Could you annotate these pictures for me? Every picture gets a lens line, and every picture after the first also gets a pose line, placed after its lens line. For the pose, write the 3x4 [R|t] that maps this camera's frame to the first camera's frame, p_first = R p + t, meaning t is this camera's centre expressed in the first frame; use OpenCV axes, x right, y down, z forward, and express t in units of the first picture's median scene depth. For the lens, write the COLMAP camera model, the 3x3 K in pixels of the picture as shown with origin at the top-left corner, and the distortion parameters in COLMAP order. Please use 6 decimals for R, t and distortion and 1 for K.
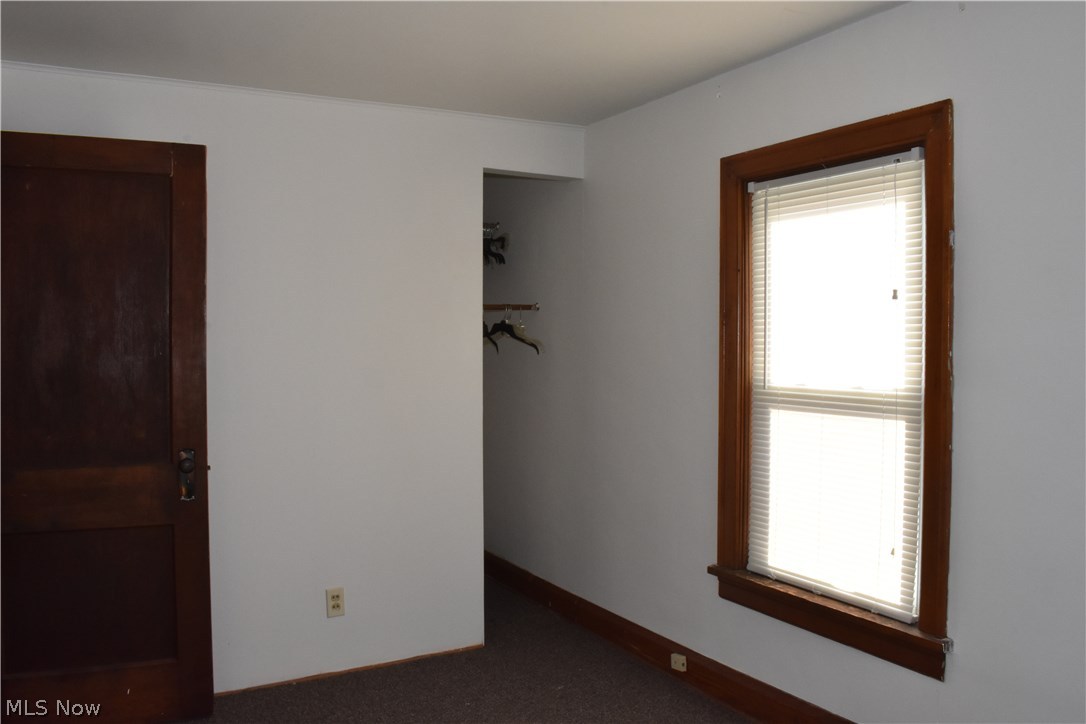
lens RADIAL K [[854.5, 0, 543.0], [0, 854.5, 362.0], [0, 0, 1]] dist [-0.102309, 0.010995]
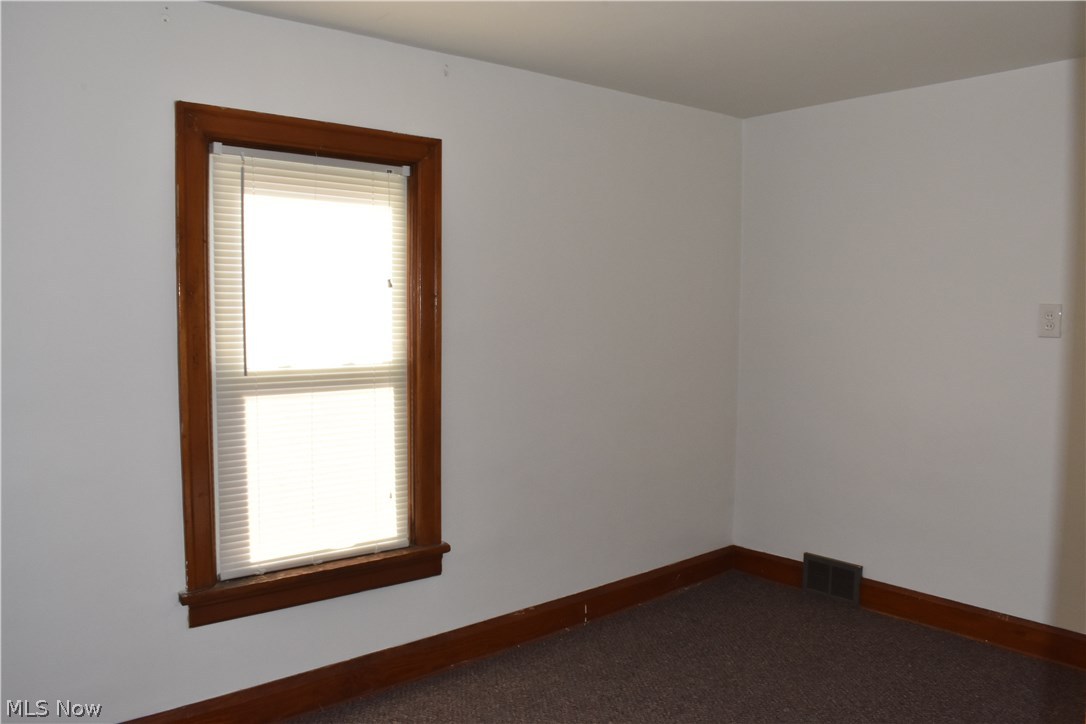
lens RADIAL K [[854.5, 0, 543.0], [0, 854.5, 362.0], [0, 0, 1]] dist [-0.102309, 0.010995]
pose [[-0.185955, -0.067826, 0.980215, -0.755713], [0.014053, 0.997329, 0.071676, -0.047812], [-0.982458, 0.027104, -0.184505, 0.927140]]
